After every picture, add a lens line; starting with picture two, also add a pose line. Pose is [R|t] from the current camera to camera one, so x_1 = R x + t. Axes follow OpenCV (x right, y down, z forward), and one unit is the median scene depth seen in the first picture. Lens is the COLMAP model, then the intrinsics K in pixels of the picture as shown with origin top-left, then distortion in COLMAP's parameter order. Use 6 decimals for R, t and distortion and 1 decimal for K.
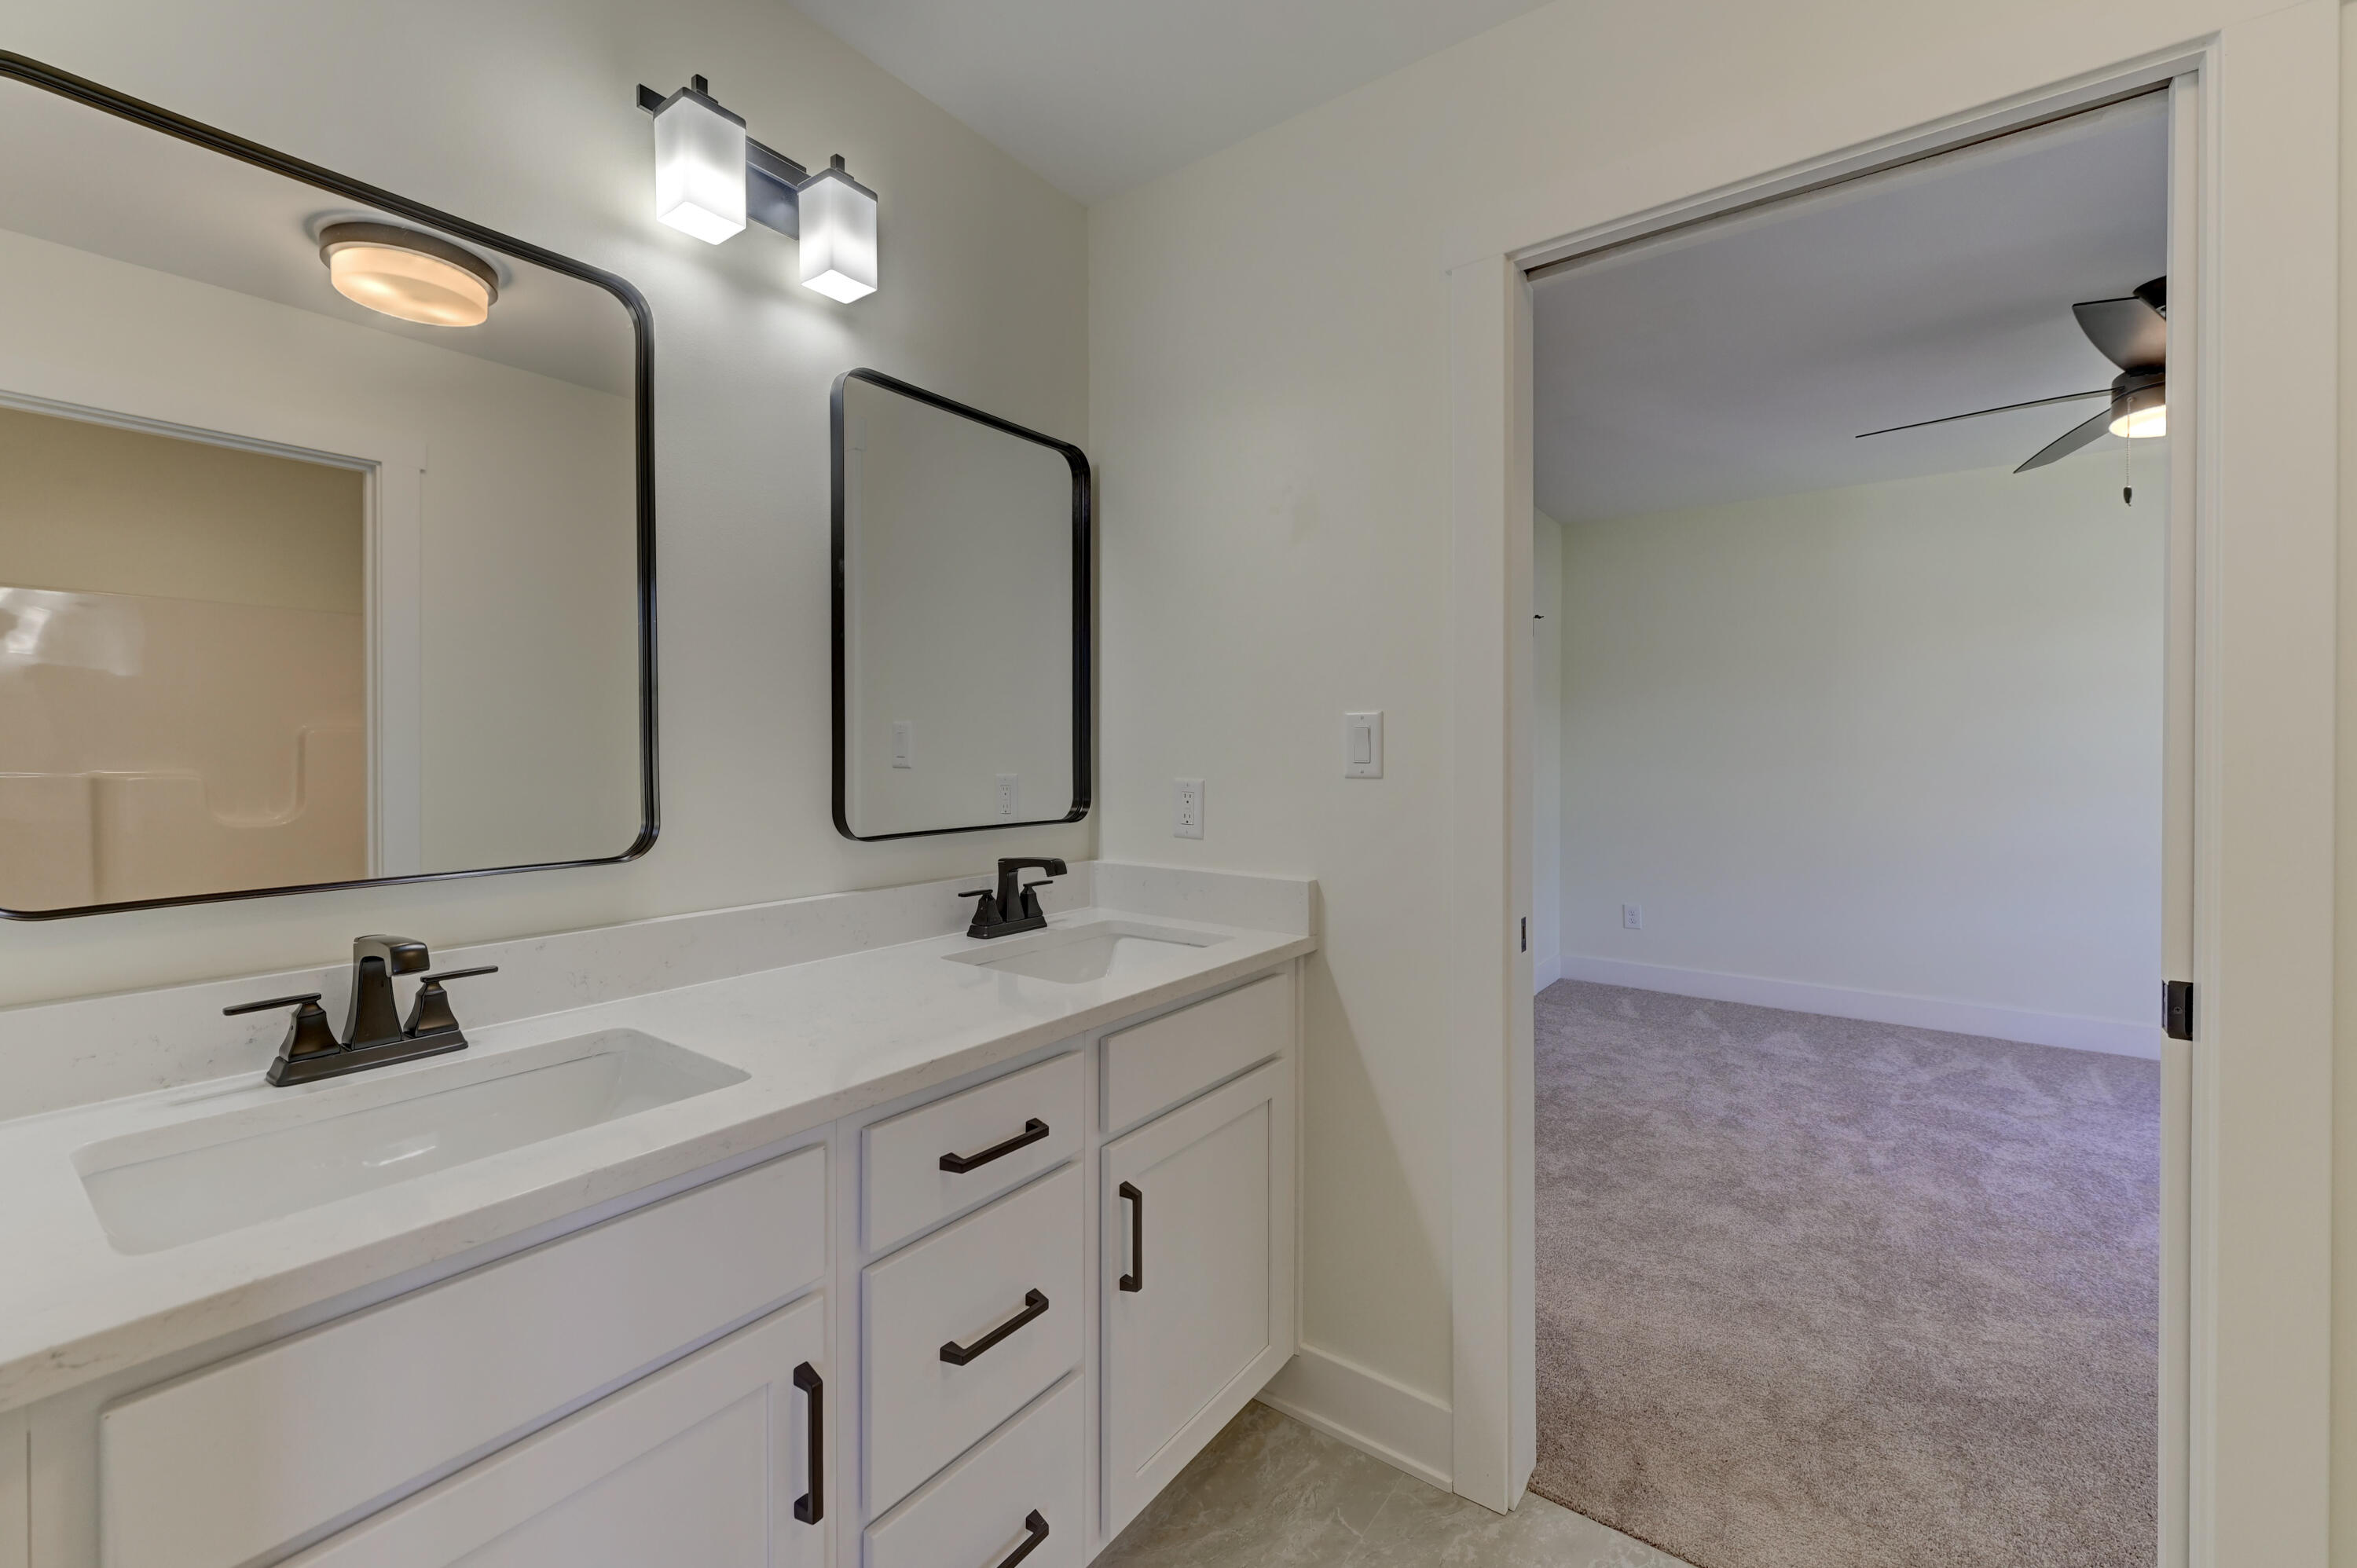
lens RADIAL K [[947.5, 0, 1204.5], [0, 947.5, 742.5], [0, 0, 1]] dist [0.007793, -0.003228]
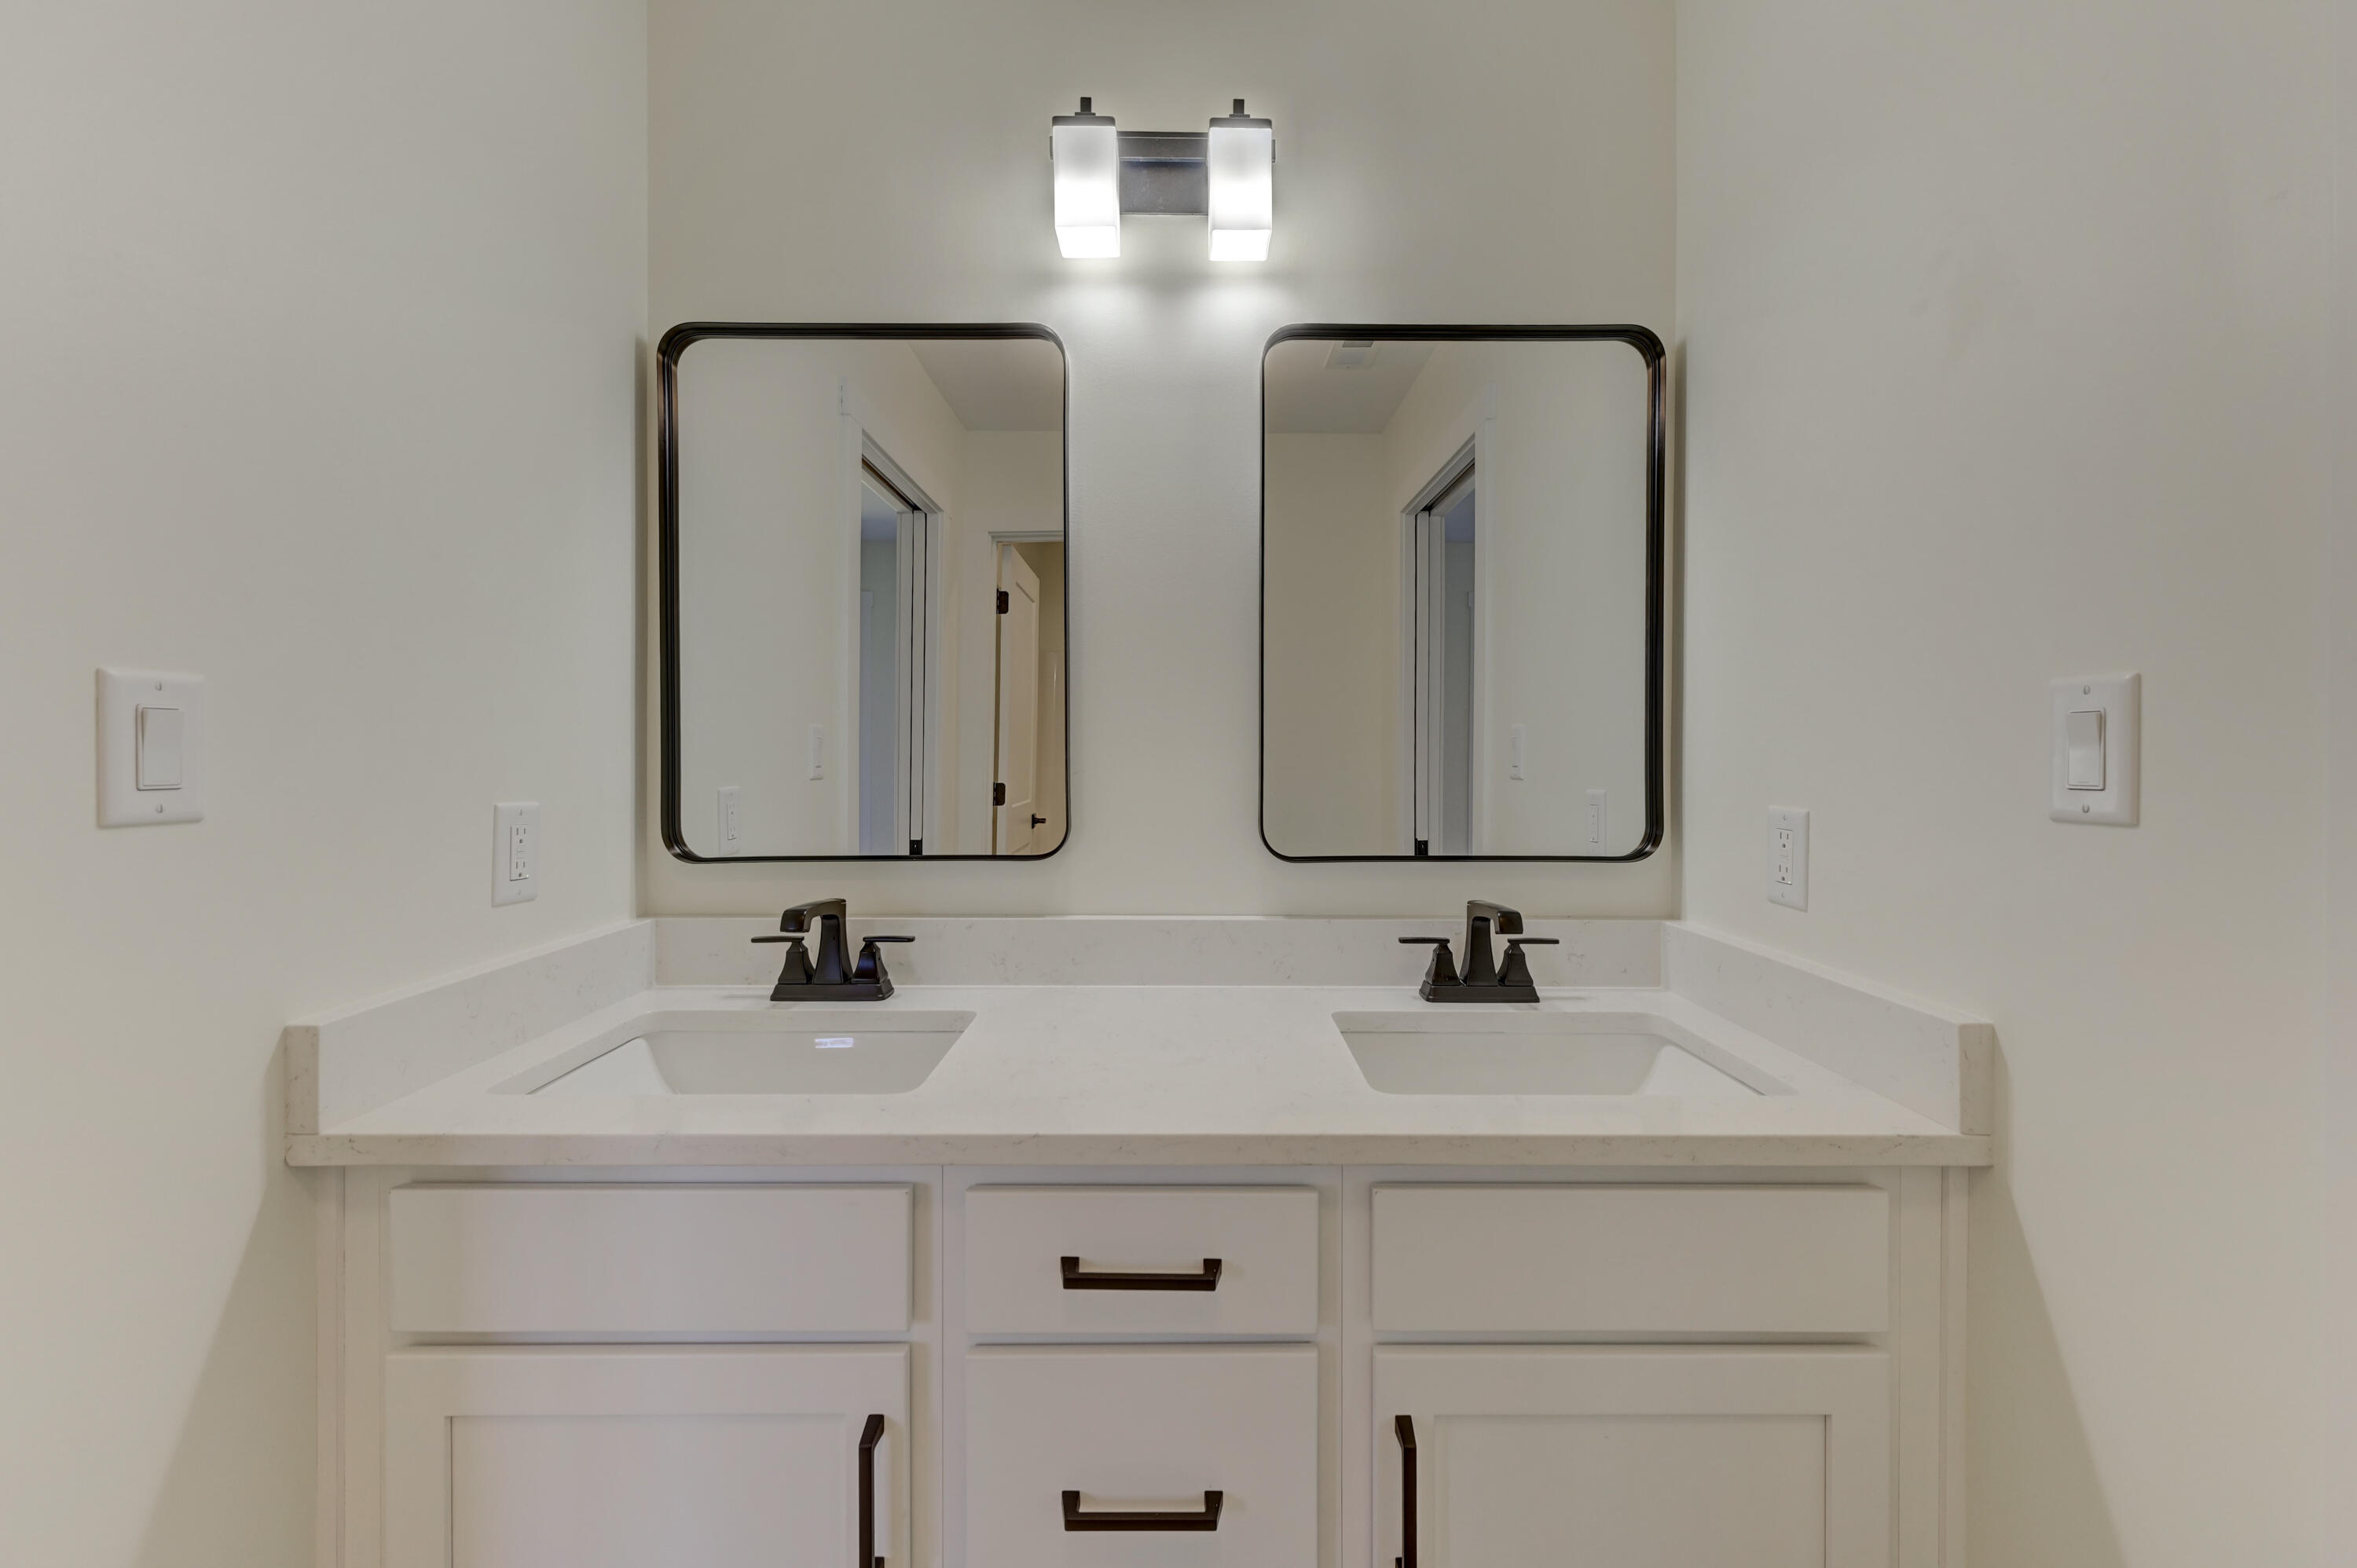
lens RADIAL K [[947.5, 0, 1174.8], [0, 947.5, 751.9], [0, 0, 1]] dist [0.007793, -0.003228]
pose [[0.589088, -0.002334, -0.808065, 0.305234], [0.003763, 0.999993, -0.000145, 0.002102], [0.808060, -0.002955, 0.589093, 0.414916]]
